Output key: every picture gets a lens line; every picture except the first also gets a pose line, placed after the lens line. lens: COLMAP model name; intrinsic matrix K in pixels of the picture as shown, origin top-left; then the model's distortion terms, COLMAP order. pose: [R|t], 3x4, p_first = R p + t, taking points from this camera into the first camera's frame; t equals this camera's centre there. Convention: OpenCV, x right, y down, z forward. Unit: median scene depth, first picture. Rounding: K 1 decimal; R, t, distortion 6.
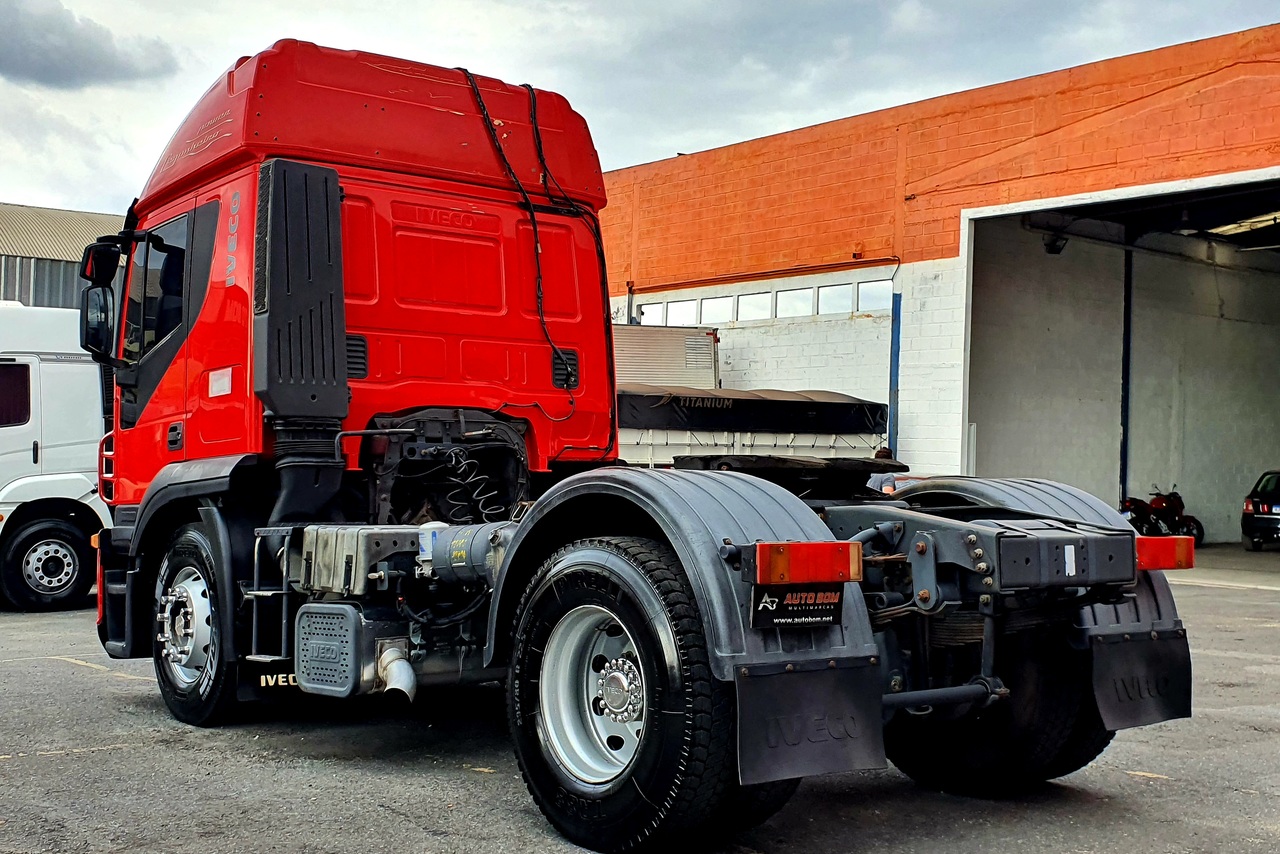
lens RADIAL K [[1583.3, 0, 640.0], [0, 1583.3, 427.0], [0, 0, 1]] dist [0.199724, -0.665787]
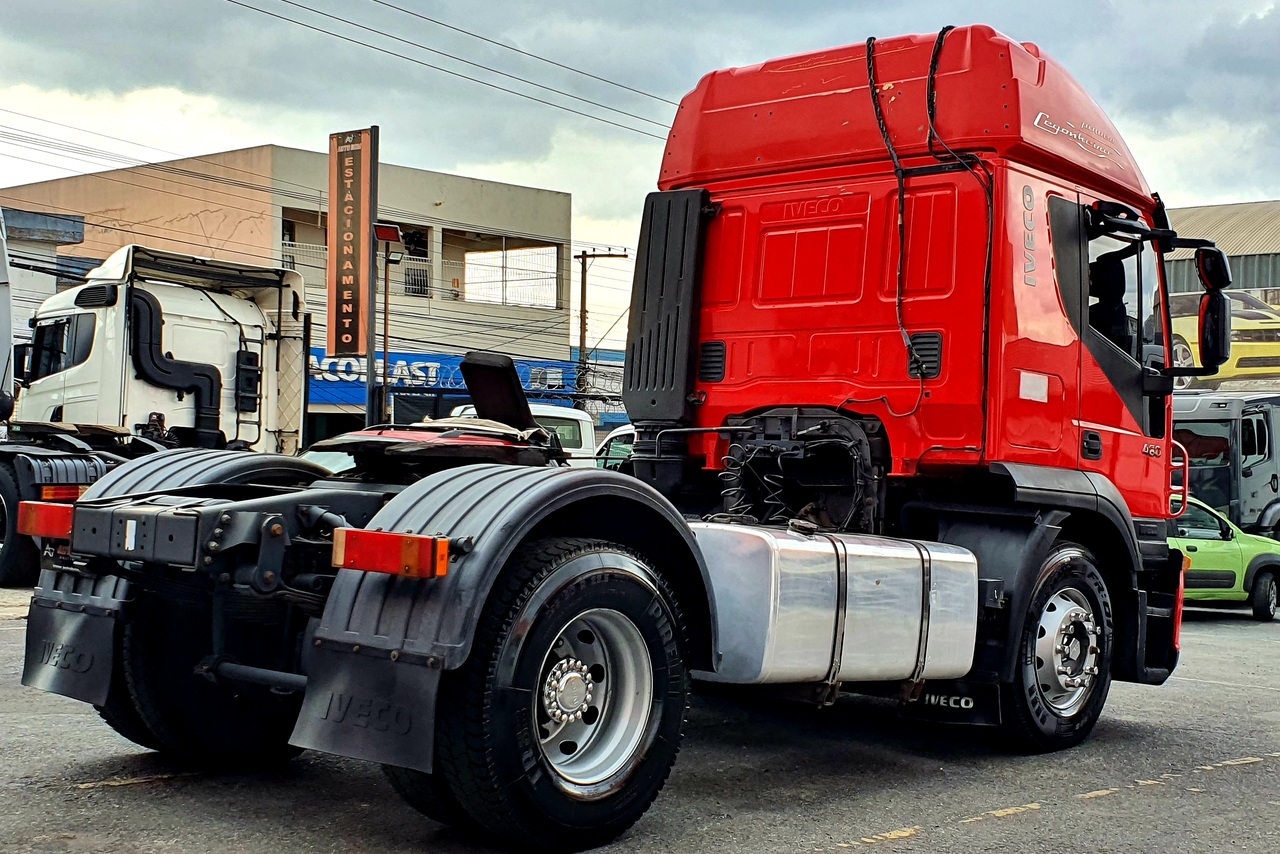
lens RADIAL K [[1765.2, 0, 571.2], [0, 1765.2, 428.0], [0, 0, 1]] dist [0.135265, -0.012070]
pose [[0.098244, -0.023977, -0.994873, 0.901337], [-0.001768, 0.999704, -0.024268, 0.026493], [0.995161, 0.004143, 0.098173, 0.736108]]
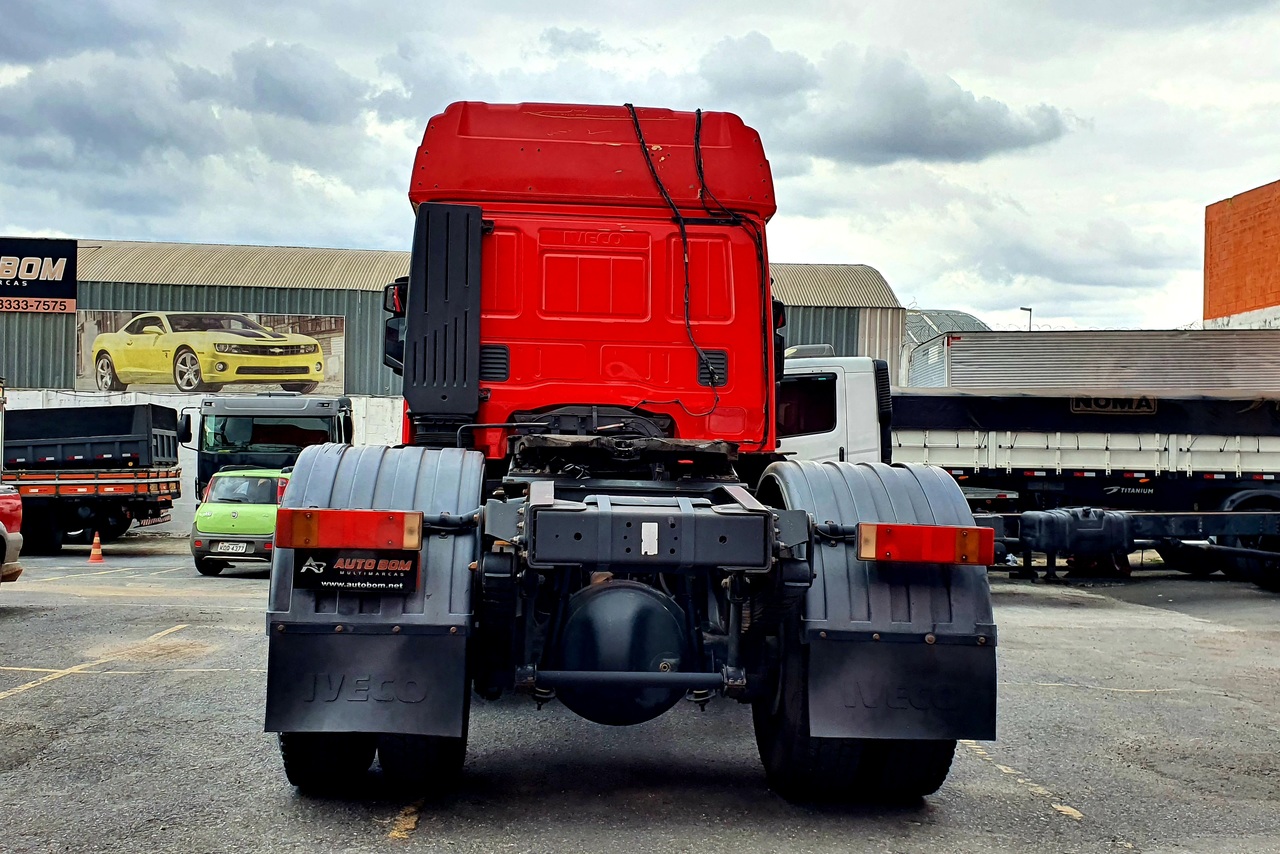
lens RADIAL K [[1368.1, 0, 635.8], [0, 1368.1, 439.9], [0, 0, 1]] dist [0.167391, -0.006859]
pose [[0.811032, -0.008185, -0.584944, 0.465869], [0.004600, 0.999960, -0.007615, 0.019872], [0.584983, 0.003486, 0.811038, 0.218191]]
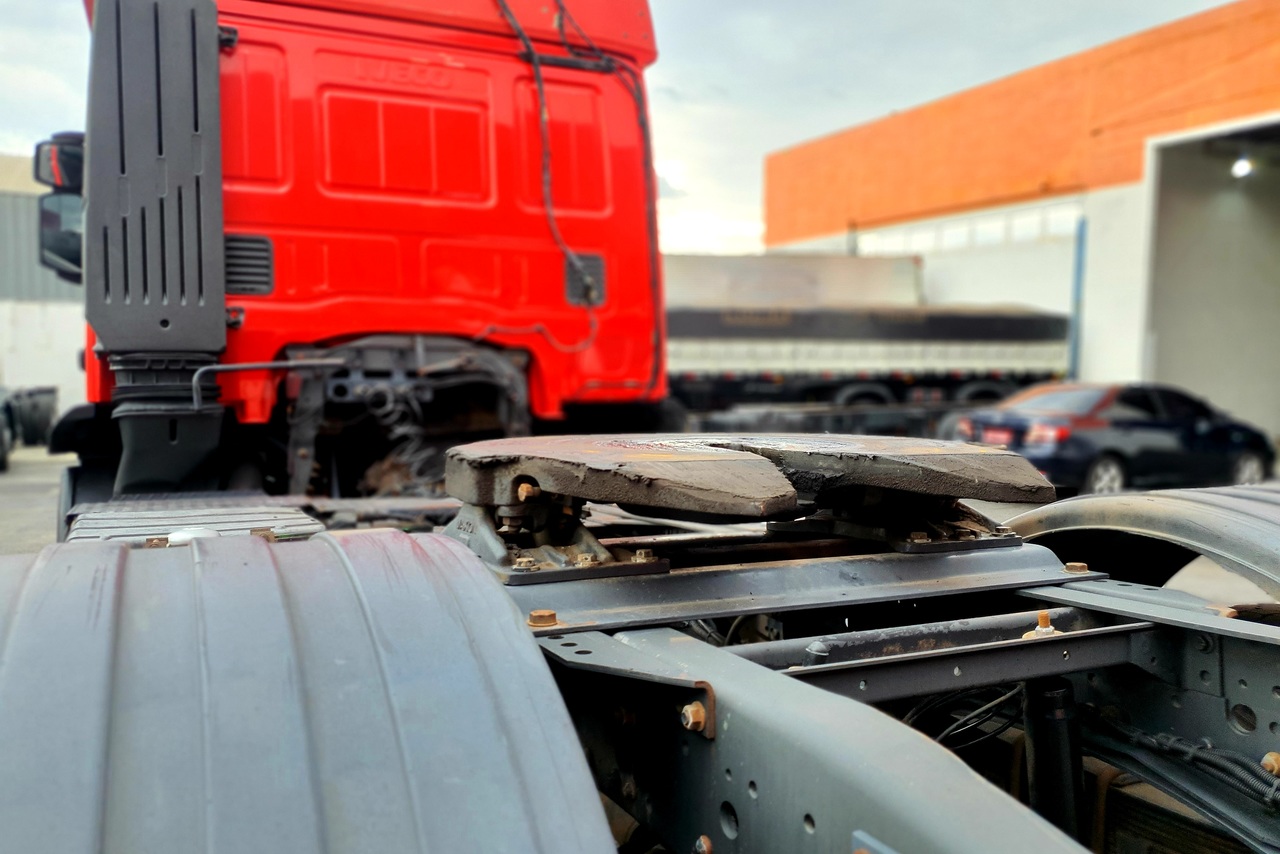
lens RADIAL K [[1006.6, 0, 640.0], [0, 1006.6, 427.0], [0, 0, 1]] dist [-0.001161, -0.002885]
pose [[0.967382, 0.011297, -0.253068, 0.100895], [0.011591, 0.995985, 0.088770, -0.008868], [0.253055, -0.088808, 0.963367, 0.555439]]
